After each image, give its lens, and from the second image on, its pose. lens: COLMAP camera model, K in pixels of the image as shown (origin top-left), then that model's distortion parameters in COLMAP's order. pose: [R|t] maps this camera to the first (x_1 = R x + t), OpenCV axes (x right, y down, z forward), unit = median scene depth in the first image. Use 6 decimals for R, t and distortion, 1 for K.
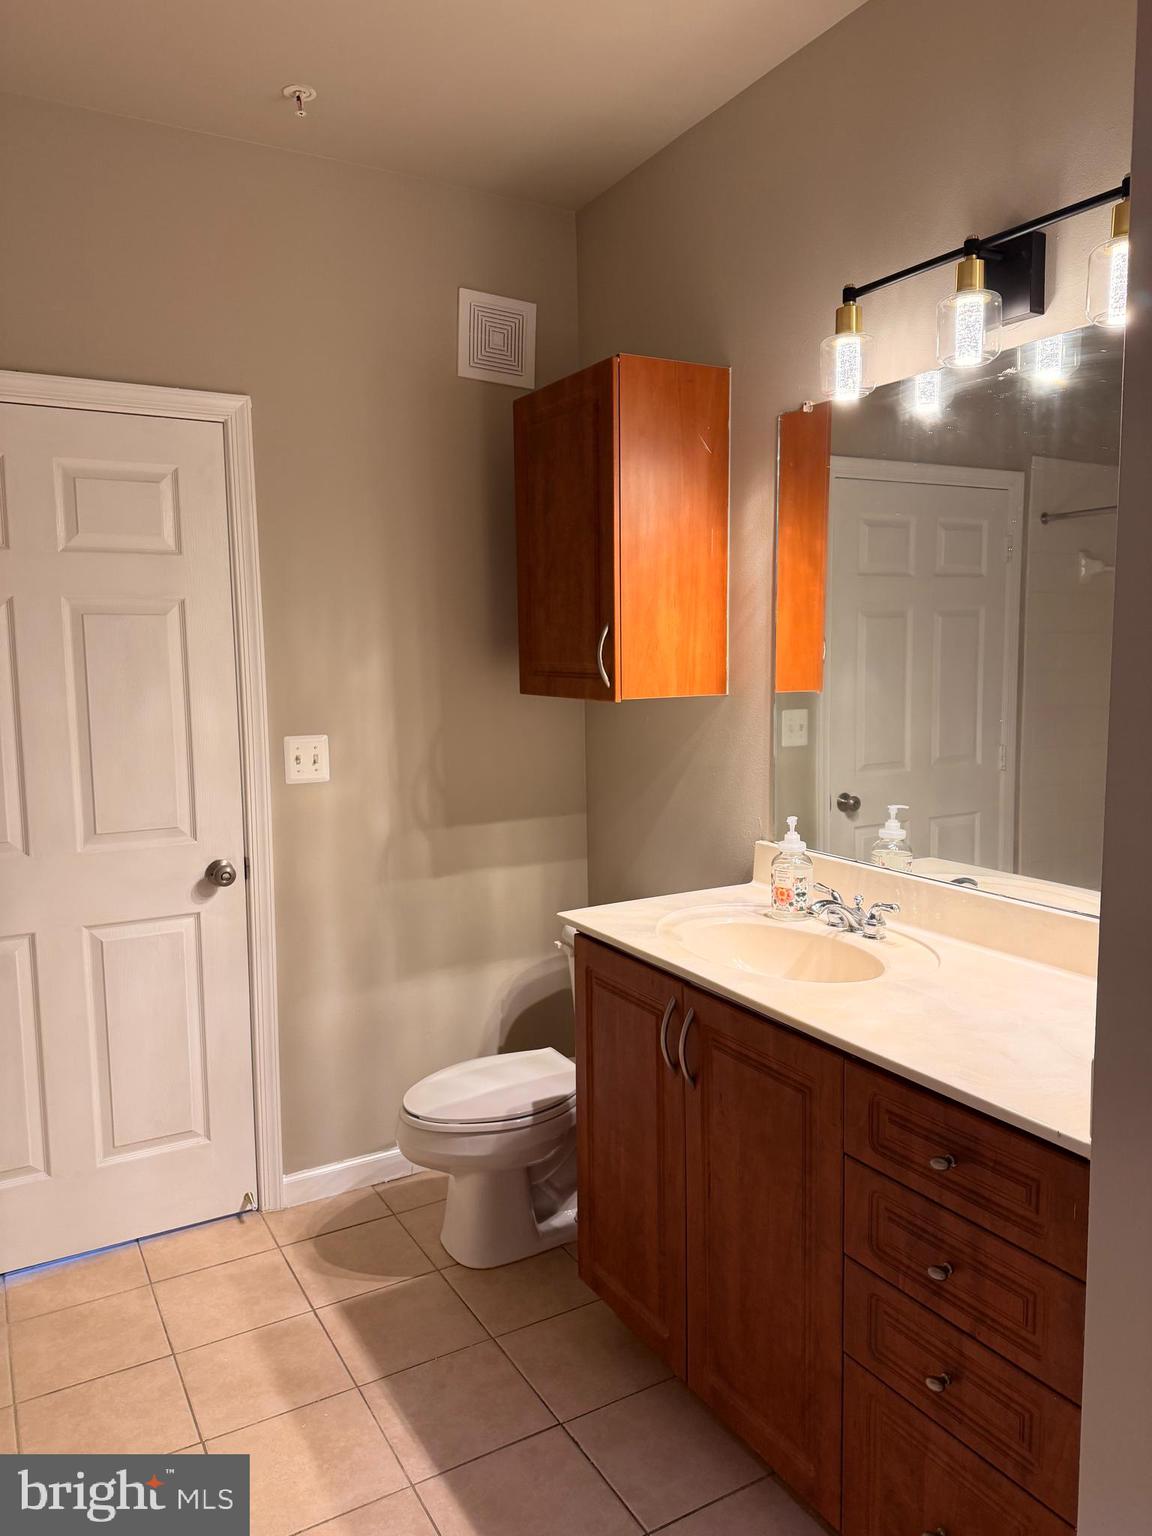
lens RADIAL K [[1083.5, 0, 579.5], [0, 1083.5, 769.5], [0, 0, 1]] dist [0.010568, -0.021862]
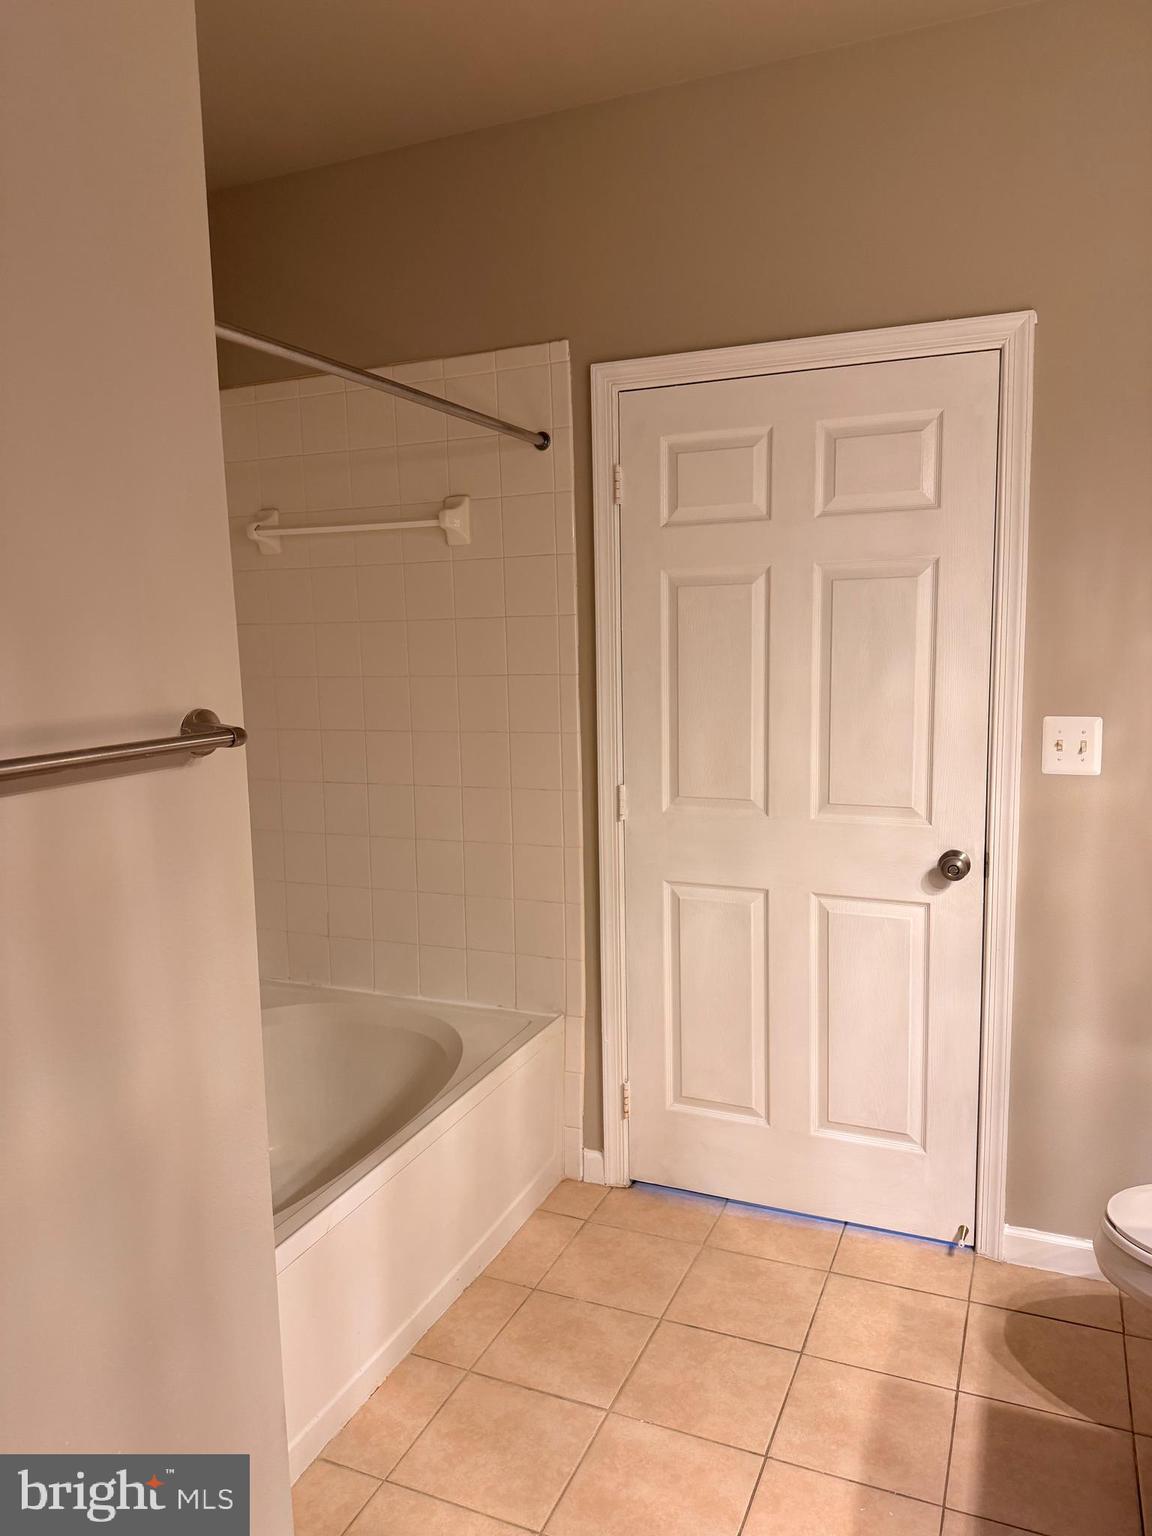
lens RADIAL K [[1083.5, 0, 577.5], [0, 1083.5, 758.7], [0, 0, 1]] dist [0.010568, -0.021862]
pose [[0.597027, 0.096842, -0.796354, 0.191602], [-0.076403, 0.995039, 0.063724, -0.025277], [0.798574, 0.022799, 0.601464, 0.221500]]
